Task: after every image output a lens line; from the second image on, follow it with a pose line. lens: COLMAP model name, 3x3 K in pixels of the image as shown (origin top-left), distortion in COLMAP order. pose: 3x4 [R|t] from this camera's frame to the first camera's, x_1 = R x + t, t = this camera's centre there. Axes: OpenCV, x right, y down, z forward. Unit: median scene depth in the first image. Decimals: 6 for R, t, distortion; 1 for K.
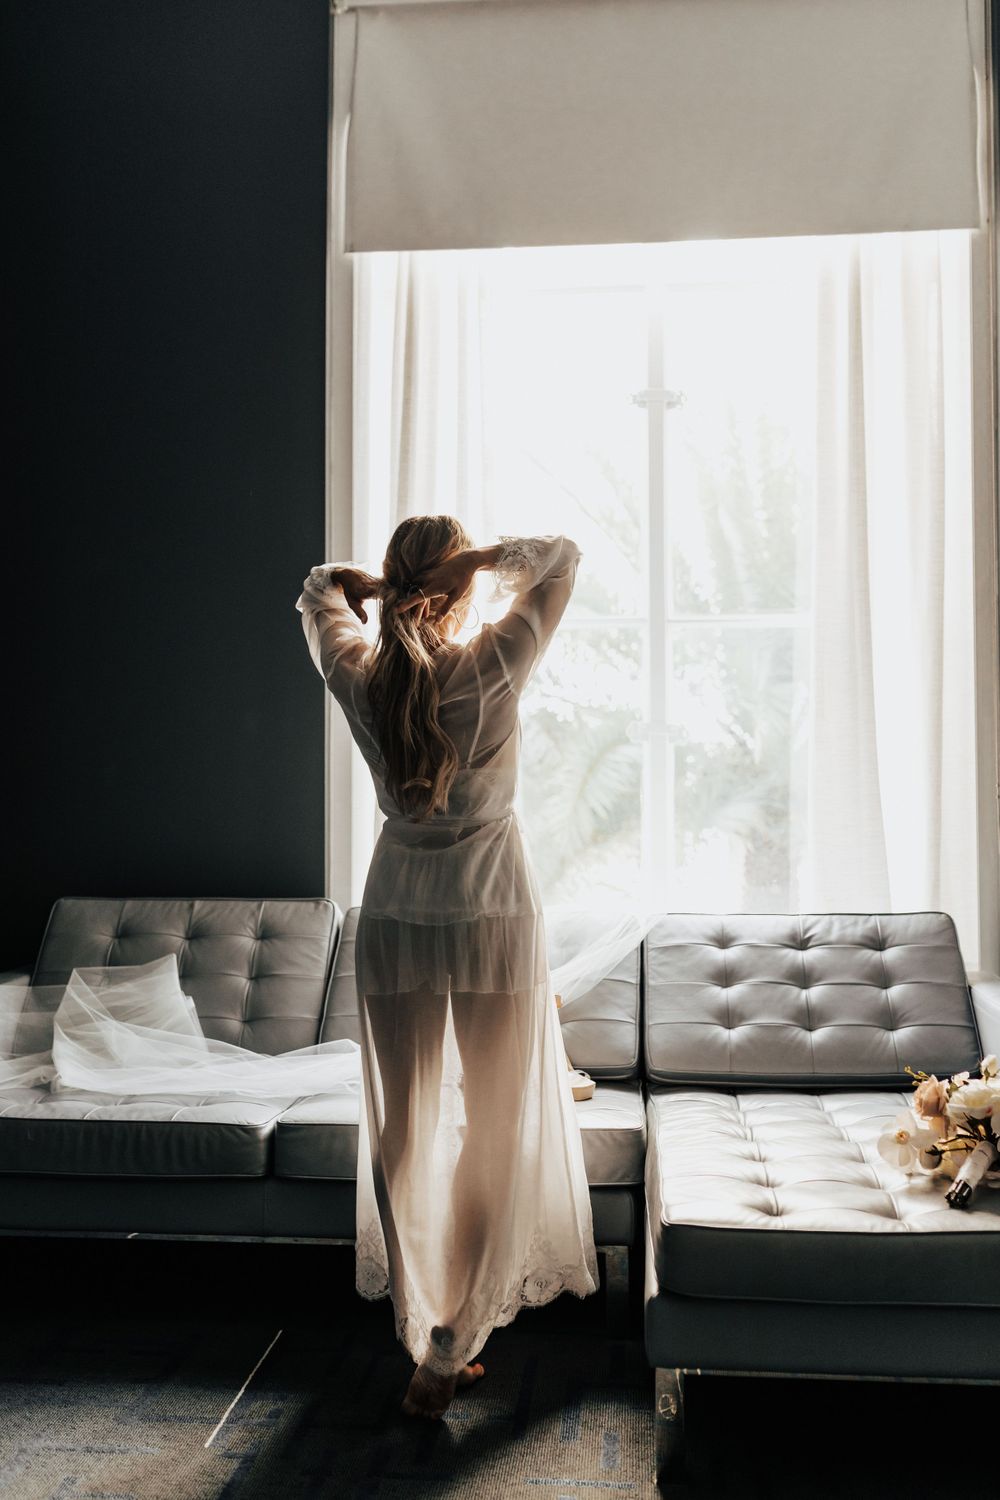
lens RADIAL K [[1446.6, 0, 500.0], [0, 1446.6, 750.0], [0, 0, 1]] dist [-0.012153, -0.000350]
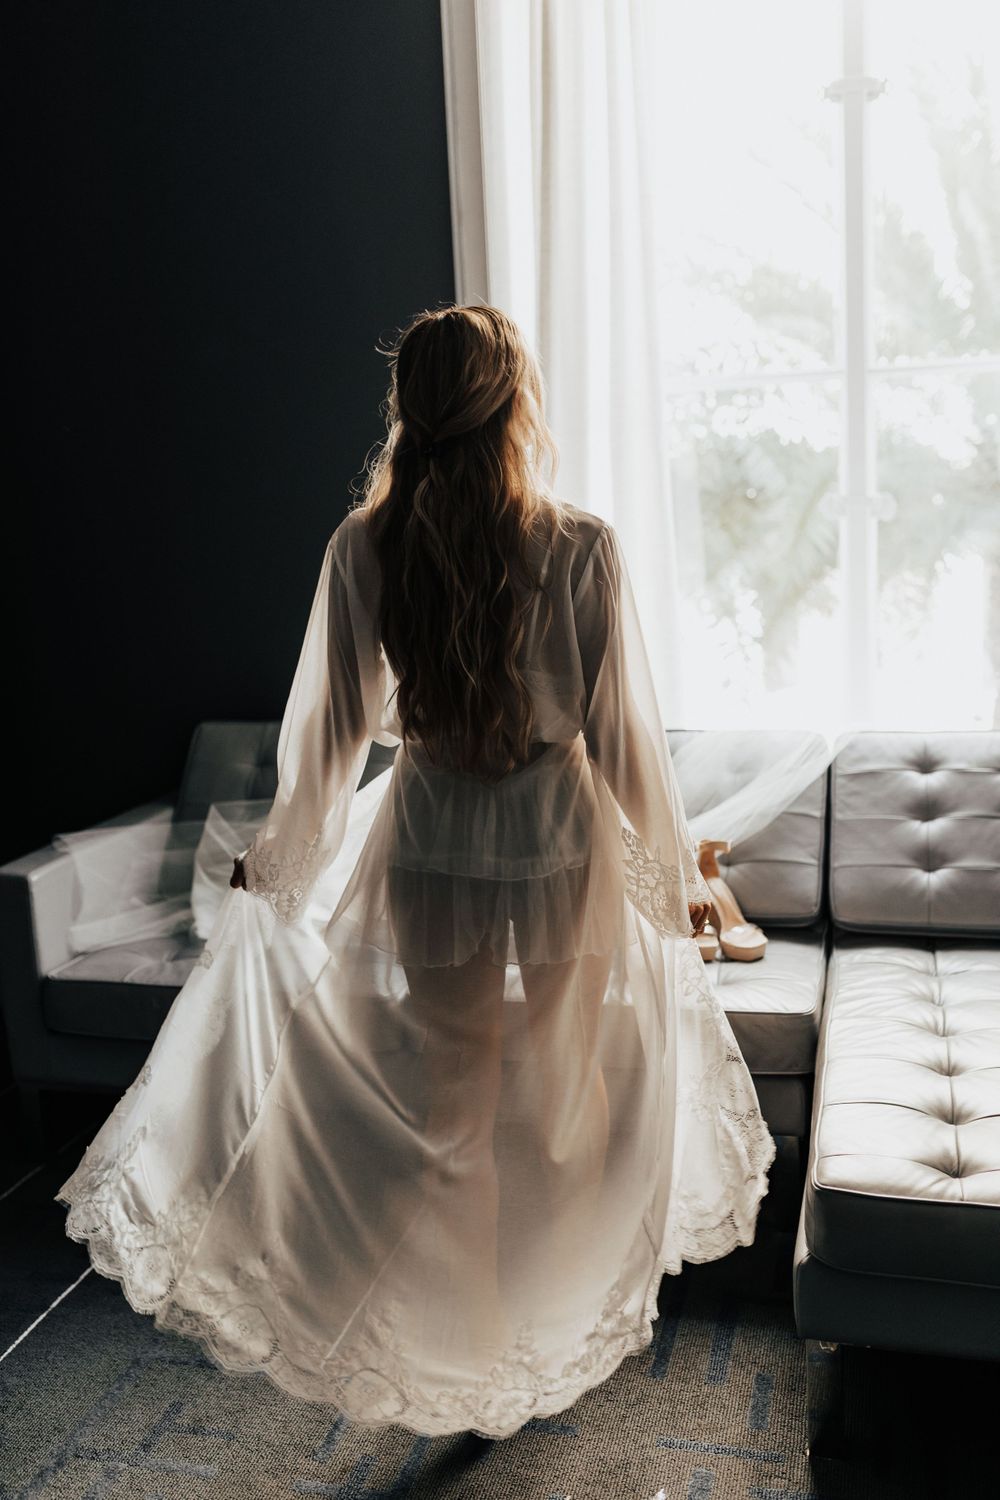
lens RADIAL K [[1413.2, 0, 500.0], [0, 1413.2, 750.0], [0, 0, 1]] dist [-0.006072, 0.002170]
pose [[0.984421, -0.017980, -0.174906, 0.054348], [0.053214, 0.978572, 0.198911, -0.058965], [0.167582, -0.205120, 0.964283, 0.155901]]
